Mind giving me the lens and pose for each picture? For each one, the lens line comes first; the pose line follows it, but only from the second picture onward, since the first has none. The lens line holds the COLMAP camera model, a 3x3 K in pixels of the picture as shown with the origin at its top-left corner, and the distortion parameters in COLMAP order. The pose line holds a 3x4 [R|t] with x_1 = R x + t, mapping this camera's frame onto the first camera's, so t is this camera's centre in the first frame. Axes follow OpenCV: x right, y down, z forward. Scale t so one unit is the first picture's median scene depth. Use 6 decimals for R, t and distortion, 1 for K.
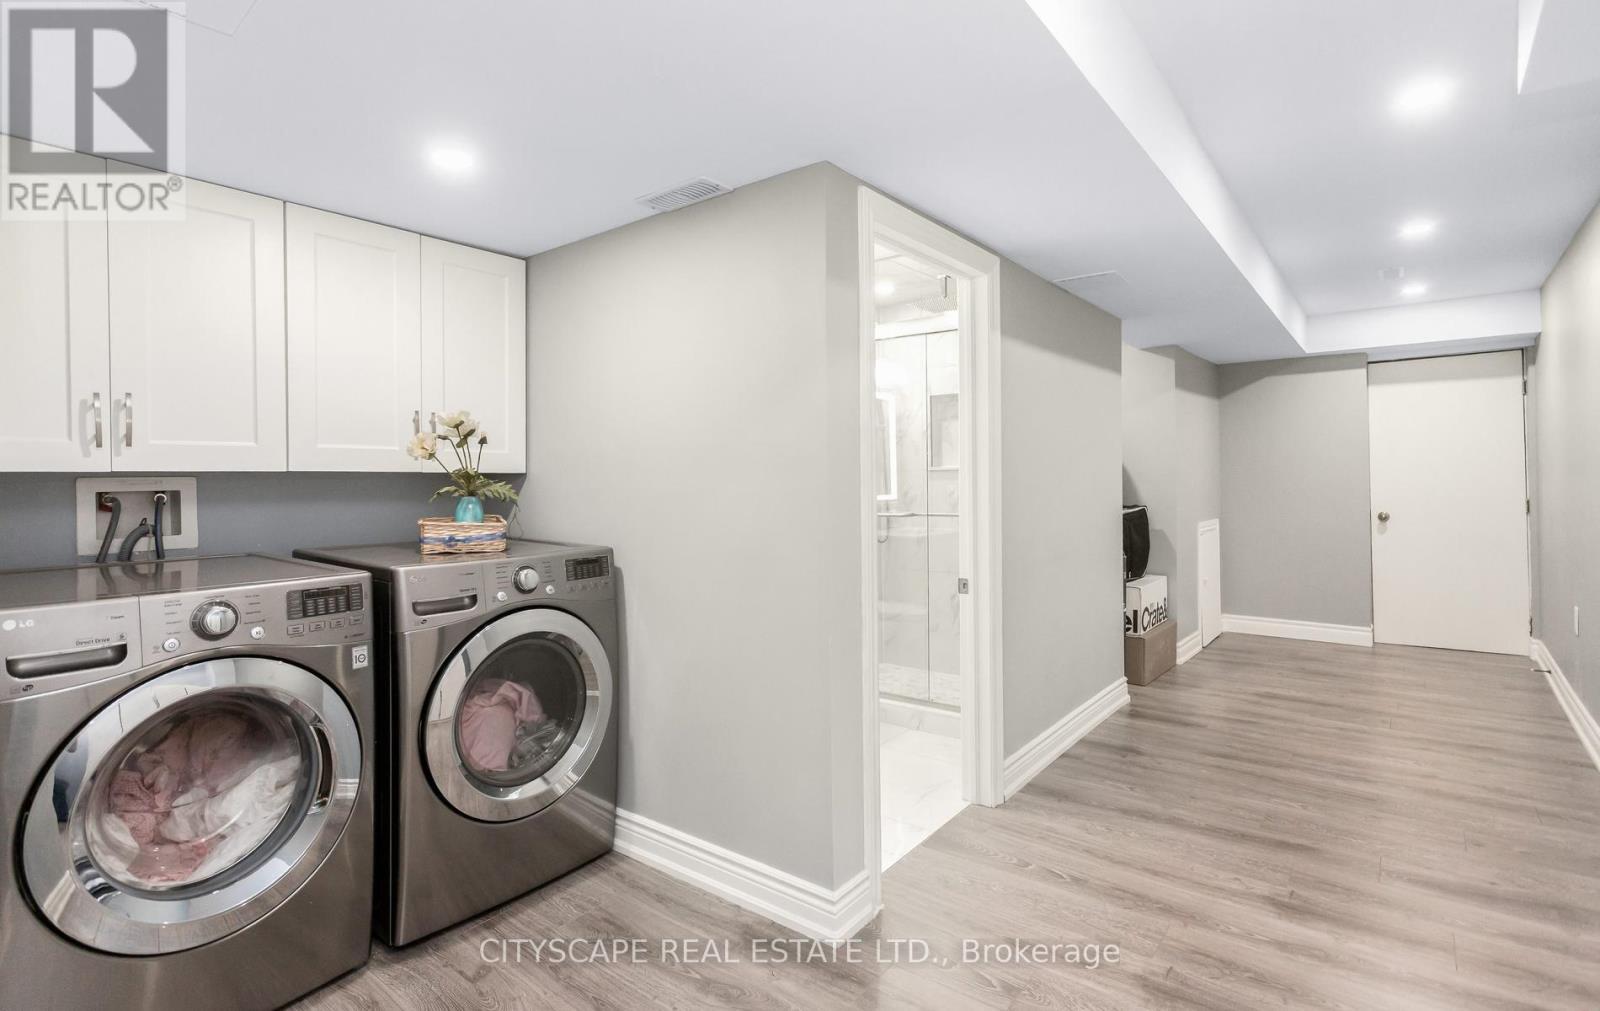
lens RADIAL K [[785.9, 0, 800.0], [0, 785.9, 505.5], [0, 0, 1]] dist [0.001633, 0.000304]
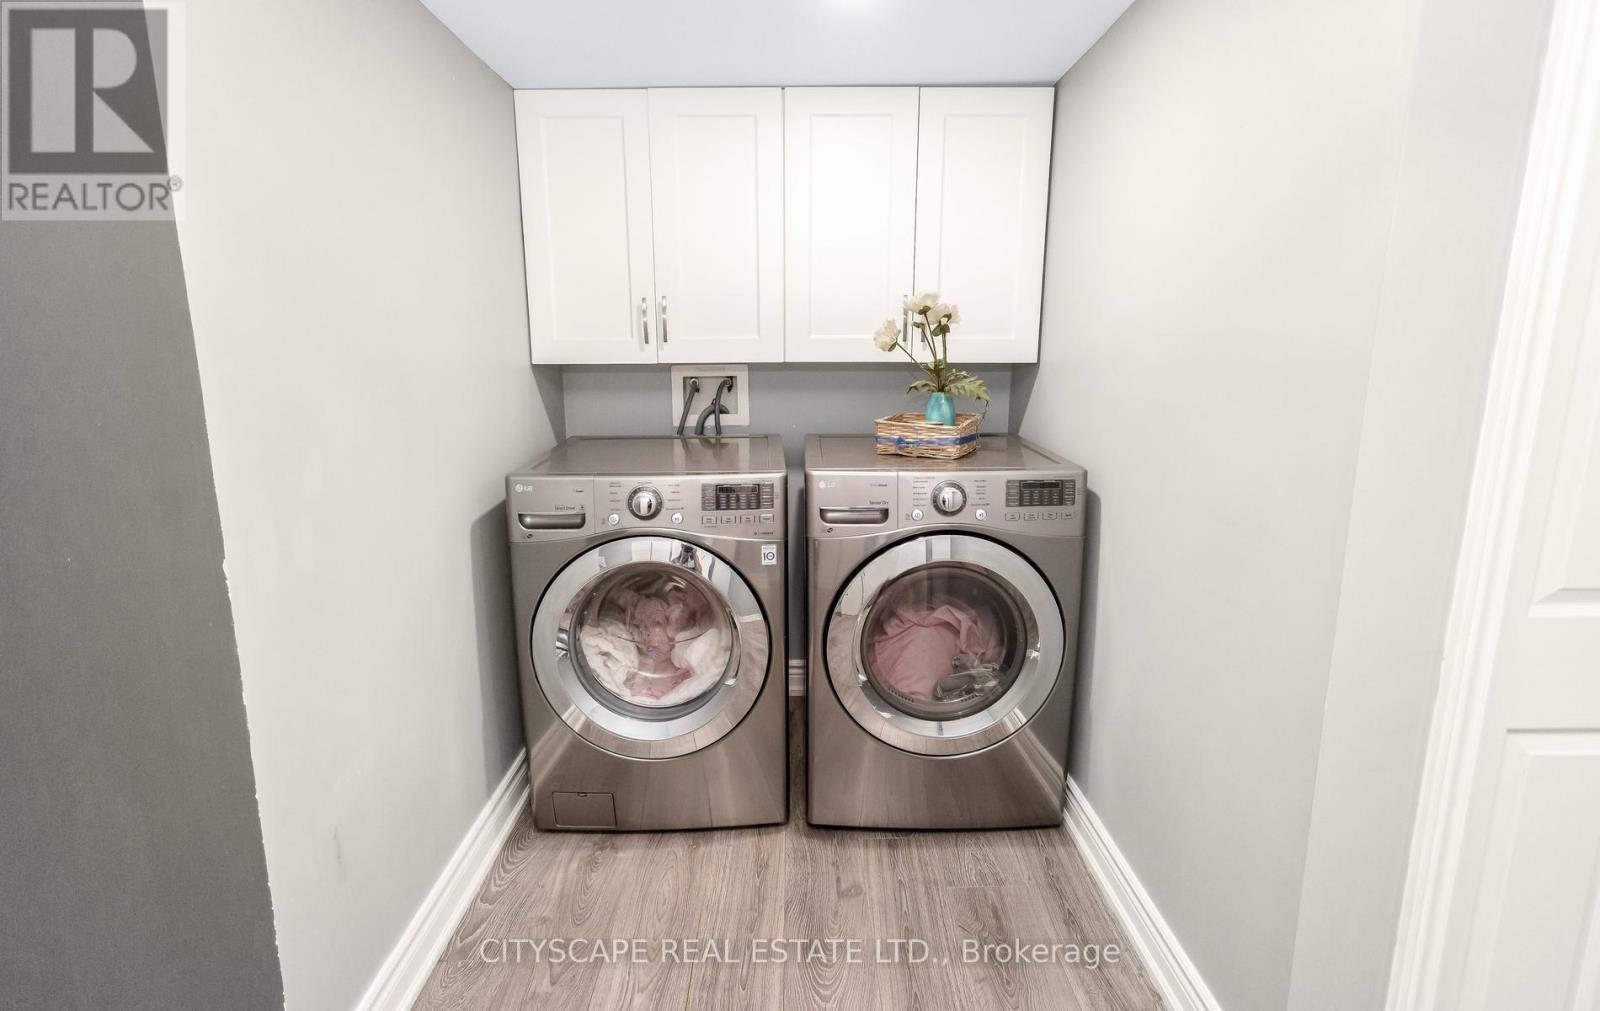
lens RADIAL K [[748.7, 0, 800.0], [0, 748.7, 505.5], [0, 0, 1]] dist [-0.001375, 0.000041]
pose [[0.615772, 0.166256, -0.770185, 0.170923], [-0.026843, 0.981344, 0.190377, -0.046796], [0.787467, -0.096555, 0.608747, 0.381956]]
